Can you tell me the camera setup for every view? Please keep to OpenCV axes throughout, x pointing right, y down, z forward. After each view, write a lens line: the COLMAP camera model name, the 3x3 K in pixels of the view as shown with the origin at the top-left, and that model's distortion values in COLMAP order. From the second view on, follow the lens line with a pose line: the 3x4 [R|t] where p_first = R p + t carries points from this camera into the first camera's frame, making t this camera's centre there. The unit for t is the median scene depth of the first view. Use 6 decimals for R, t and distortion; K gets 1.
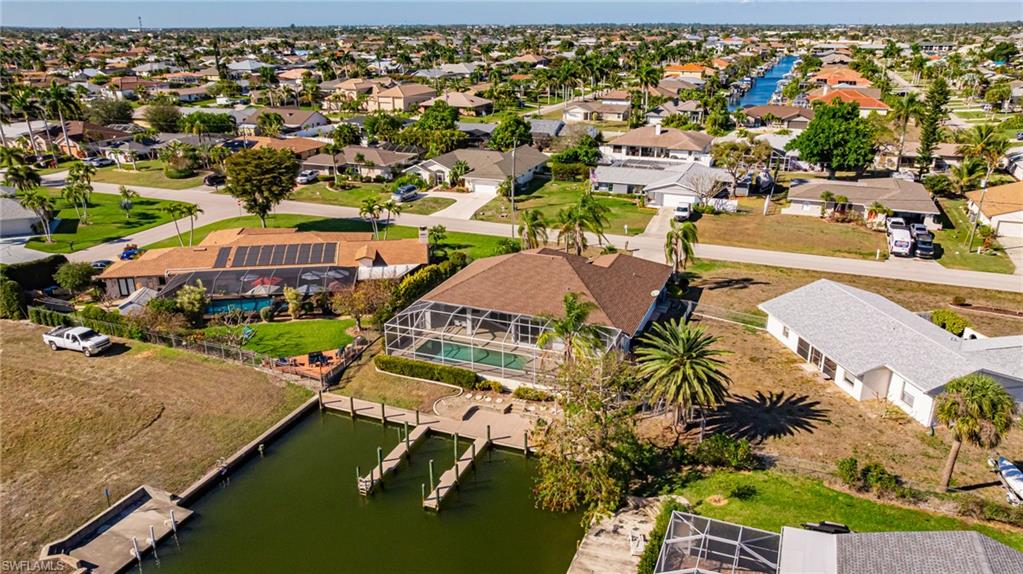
lens RADIAL K [[719.1, 0, 519.7], [0, 719.1, 286.1], [0, 0, 1]] dist [-0.024283, 0.003009]
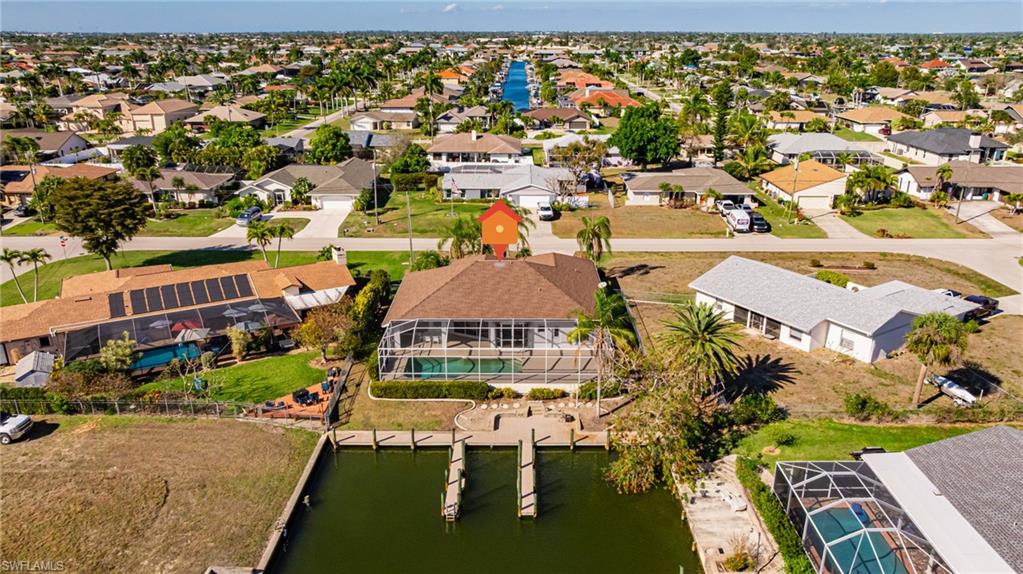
lens RADIAL K [[719.1, 0, 519.7], [0, 719.1, 286.1], [0, 0, 1]] dist [-0.024283, 0.003009]
pose [[0.930939, -0.117604, 0.345720, -0.228511], [0.120896, 0.992591, 0.012108, -0.012987], [-0.344582, 0.030525, 0.938260, 0.025055]]
